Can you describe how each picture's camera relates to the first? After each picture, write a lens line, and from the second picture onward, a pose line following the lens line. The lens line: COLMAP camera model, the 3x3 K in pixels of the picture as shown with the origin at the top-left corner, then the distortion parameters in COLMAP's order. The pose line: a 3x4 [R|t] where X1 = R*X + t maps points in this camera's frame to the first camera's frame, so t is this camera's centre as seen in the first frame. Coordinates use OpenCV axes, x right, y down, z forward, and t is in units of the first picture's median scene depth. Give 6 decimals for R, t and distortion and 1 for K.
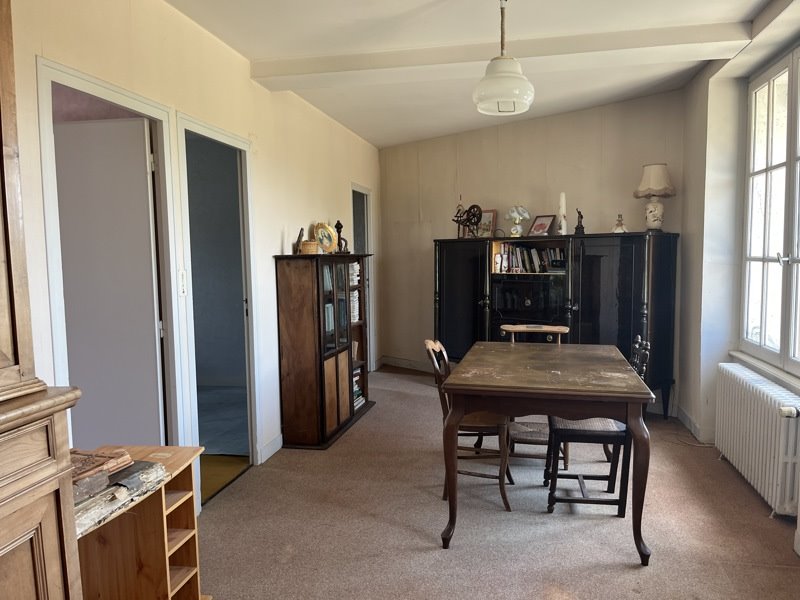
lens RADIAL K [[626.2, 0, 400.0], [0, 626.2, 300.0], [0, 0, 1]] dist [0.093810, -0.140046]
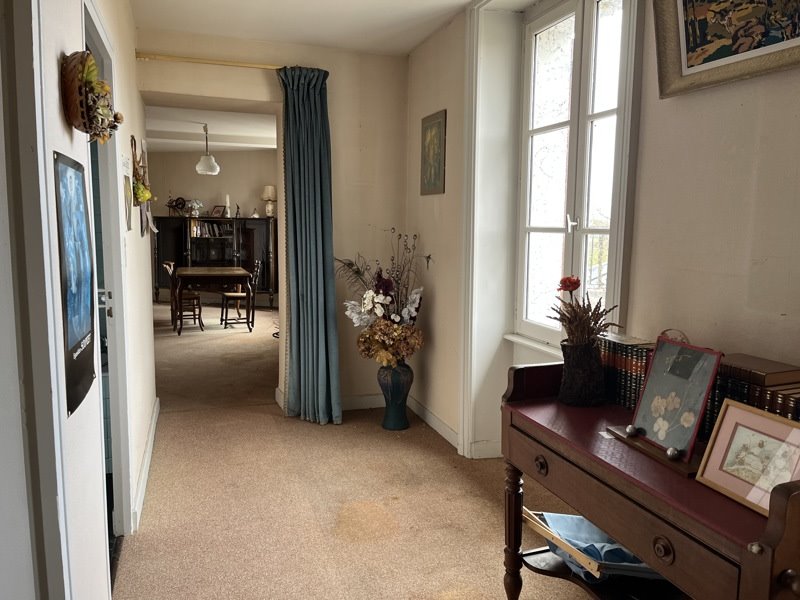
lens RADIAL K [[626.2, 0, 400.0], [0, 626.2, 300.0], [0, 0, 1]] dist [0.093810, -0.140046]
pose [[0.893525, -0.020026, 0.448566, -0.135231], [0.007963, 0.999555, 0.028763, 0.091780], [-0.448942, -0.022128, 0.893287, -0.889716]]
